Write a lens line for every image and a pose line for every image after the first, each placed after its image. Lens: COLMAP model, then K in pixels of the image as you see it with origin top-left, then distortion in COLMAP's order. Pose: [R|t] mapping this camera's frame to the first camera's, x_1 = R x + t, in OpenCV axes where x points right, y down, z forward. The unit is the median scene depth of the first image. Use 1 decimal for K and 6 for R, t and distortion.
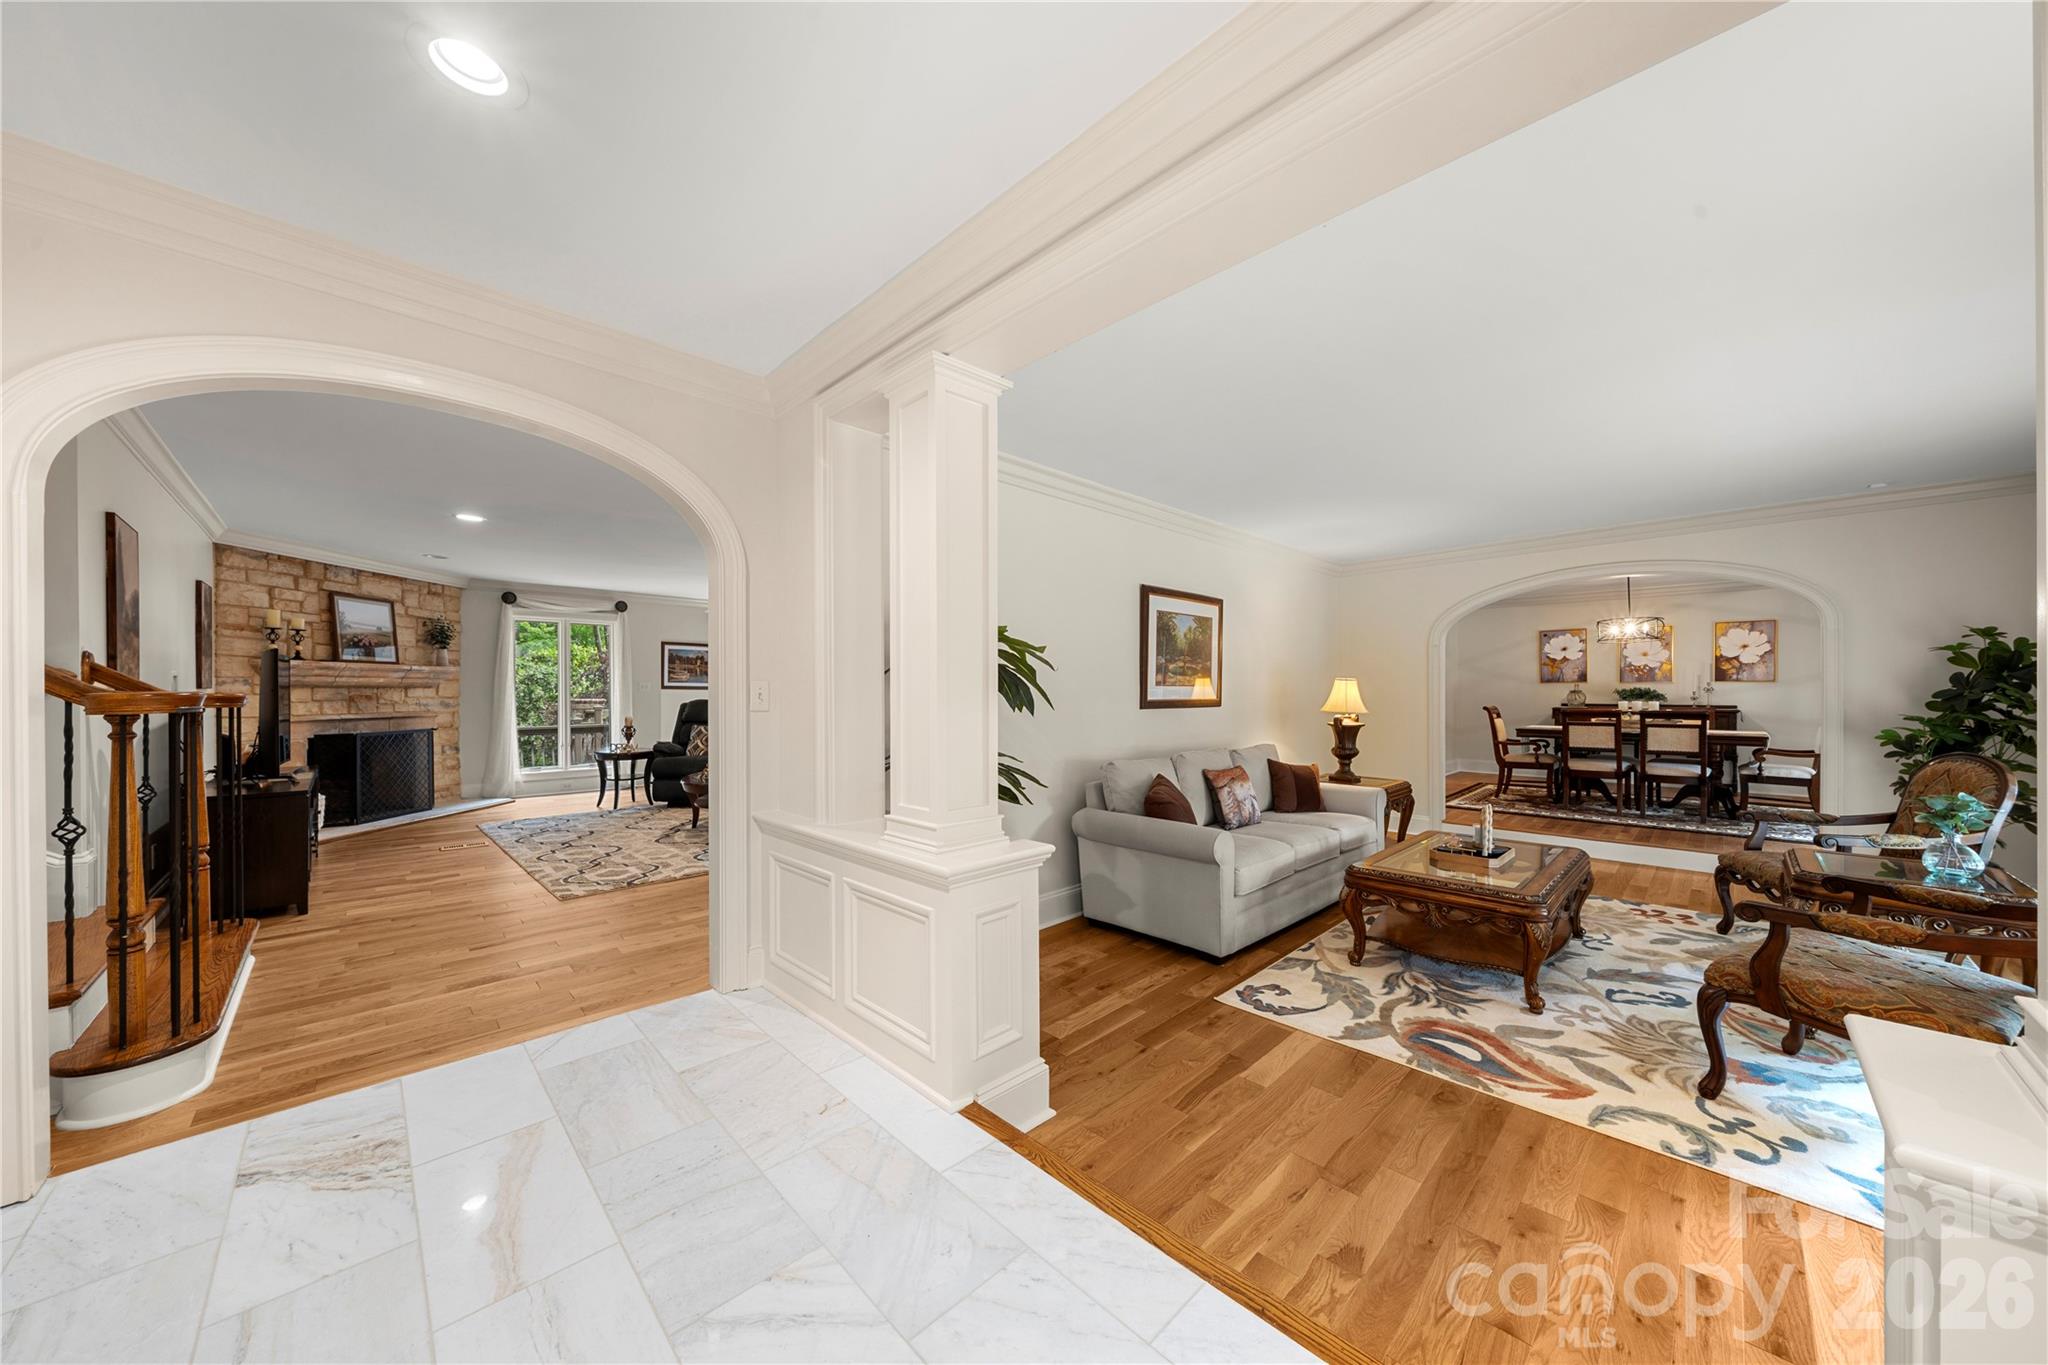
lens RADIAL K [[702.4, 0, 1016.2], [0, 702.4, 693.9], [0, 0, 1]] dist [-0.006528, -0.000261]
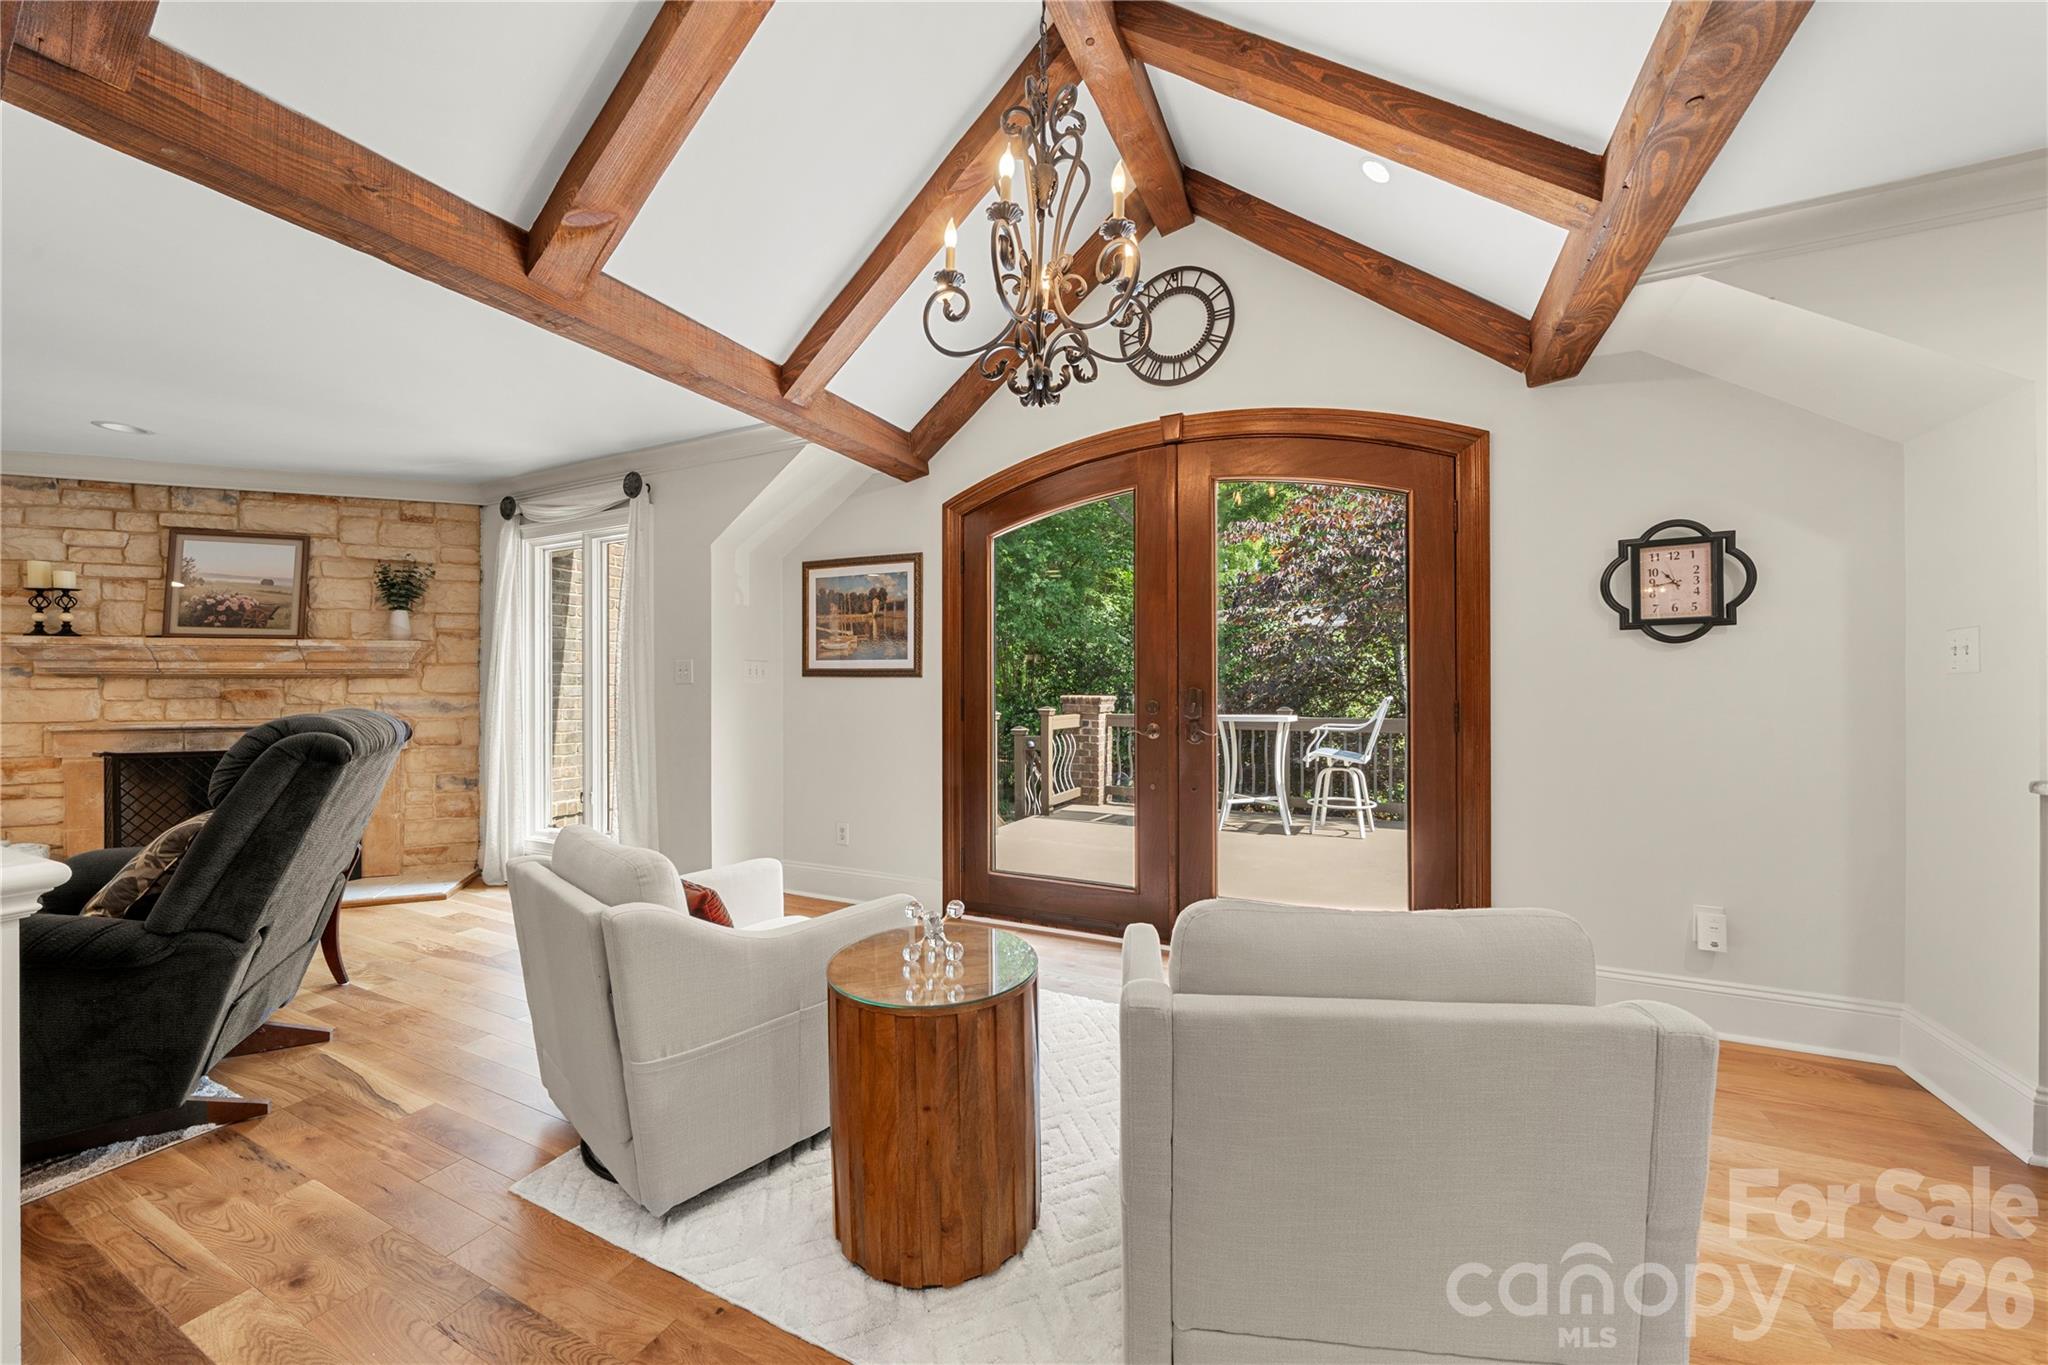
lens RADIAL K [[739.0, 0, 1021.6], [0, 739.0, 683.4], [0, 0, 1]] dist [-0.000140, 0.000001]
pose [[0.346387, -0.003893, -0.938084, -0.069043], [0.000599, 0.999992, -0.003929, -0.001067], [0.938091, 0.000799, 0.346387, 1.367711]]
